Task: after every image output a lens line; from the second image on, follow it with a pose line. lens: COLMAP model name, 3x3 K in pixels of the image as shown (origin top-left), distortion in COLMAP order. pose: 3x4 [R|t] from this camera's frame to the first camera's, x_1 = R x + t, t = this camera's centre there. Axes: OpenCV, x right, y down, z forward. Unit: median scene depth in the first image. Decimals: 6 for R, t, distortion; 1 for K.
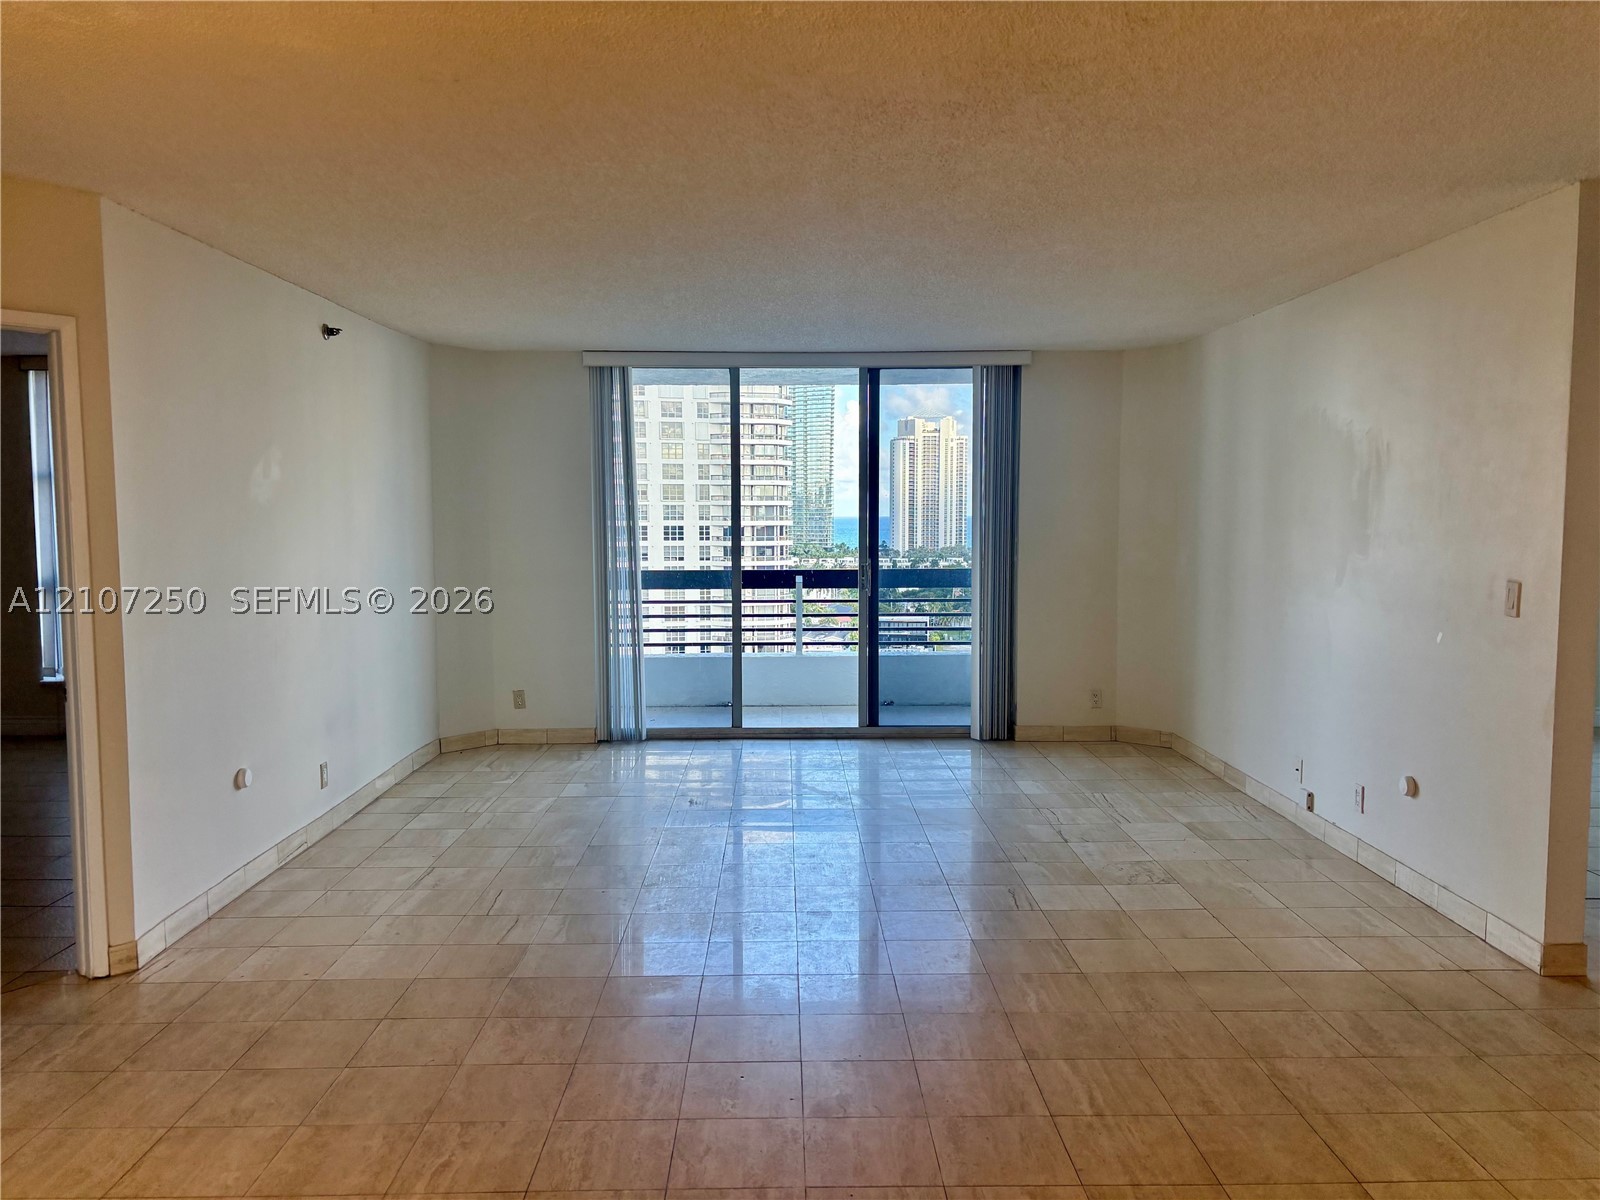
lens RADIAL K [[1202.3, 0, 814.5], [0, 1202.3, 607.4], [0, 0, 1]] dist [0.052995, -0.061414]
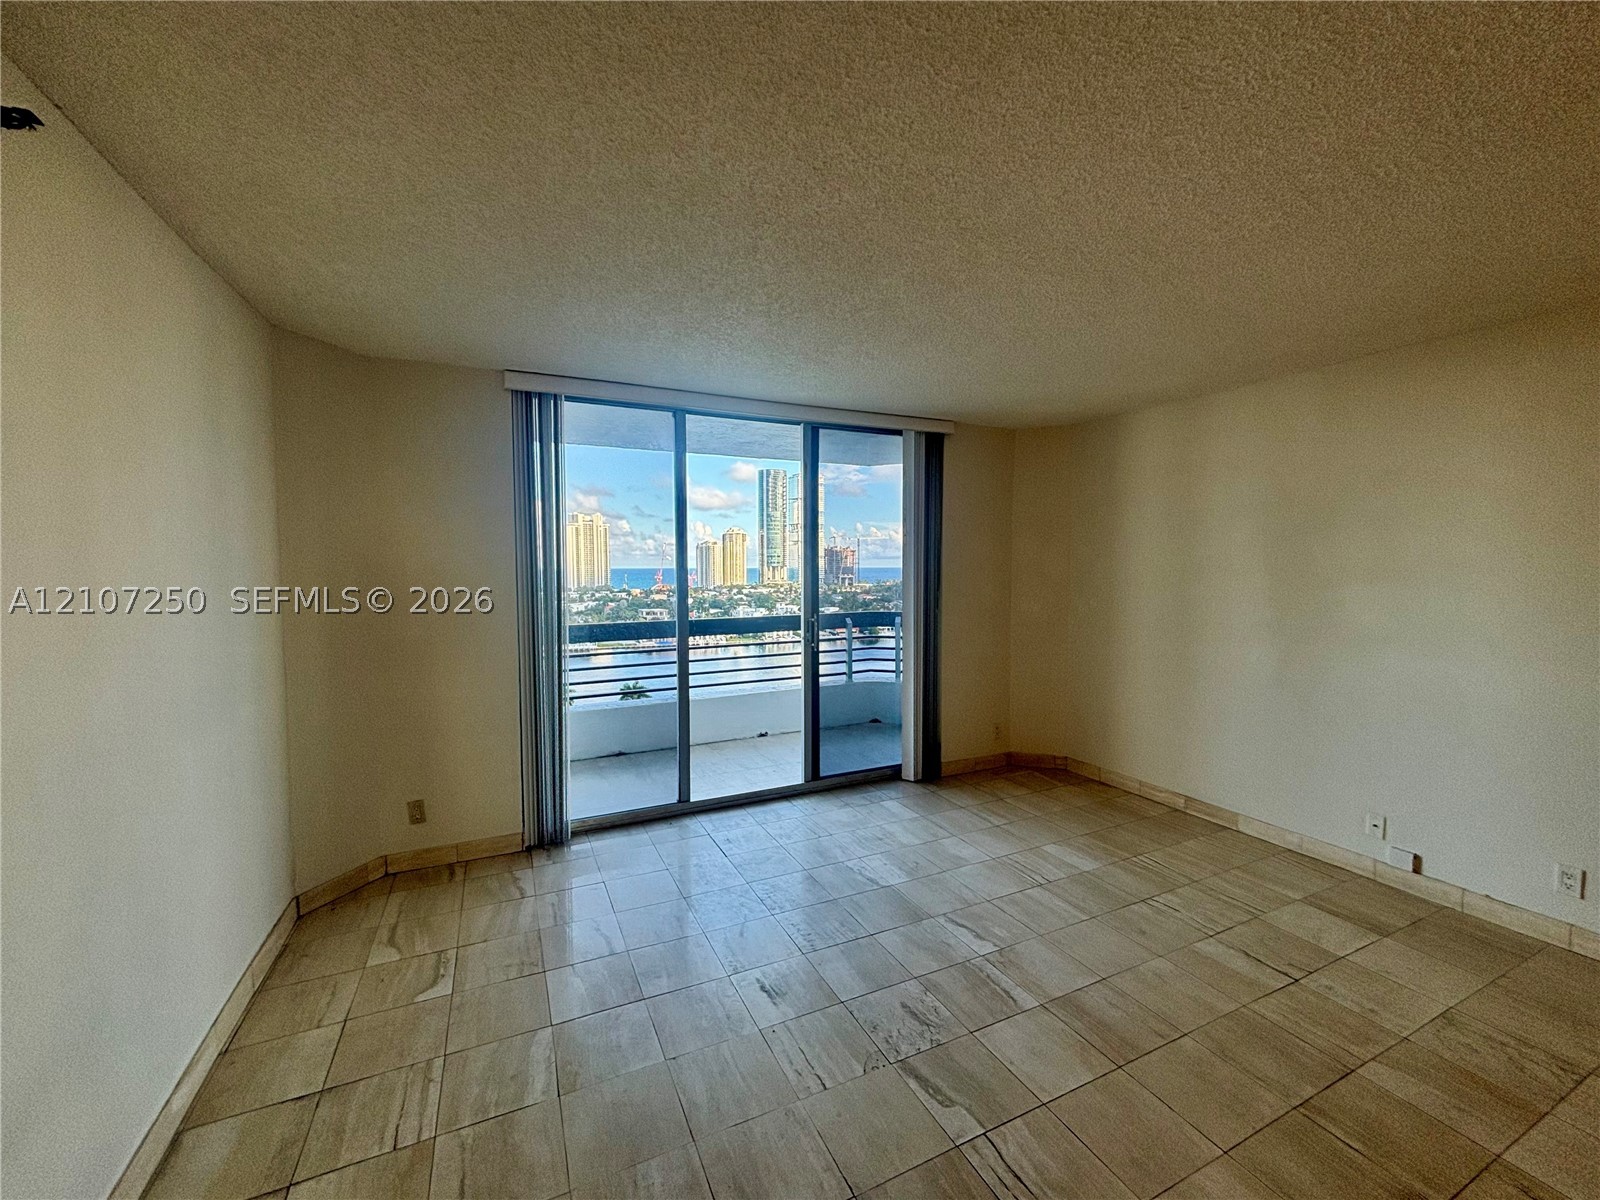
lens RADIAL K [[641.6, 0, 802.3], [0, 641.6, 599.3], [0, 0, 1]] dist [0.001959, -0.000656]
pose [[0.913396, -0.019683, 0.406596, -0.179079], [0.031018, 0.999292, -0.021304, -0.041372], [-0.405888, 0.032070, 0.913360, 0.508508]]
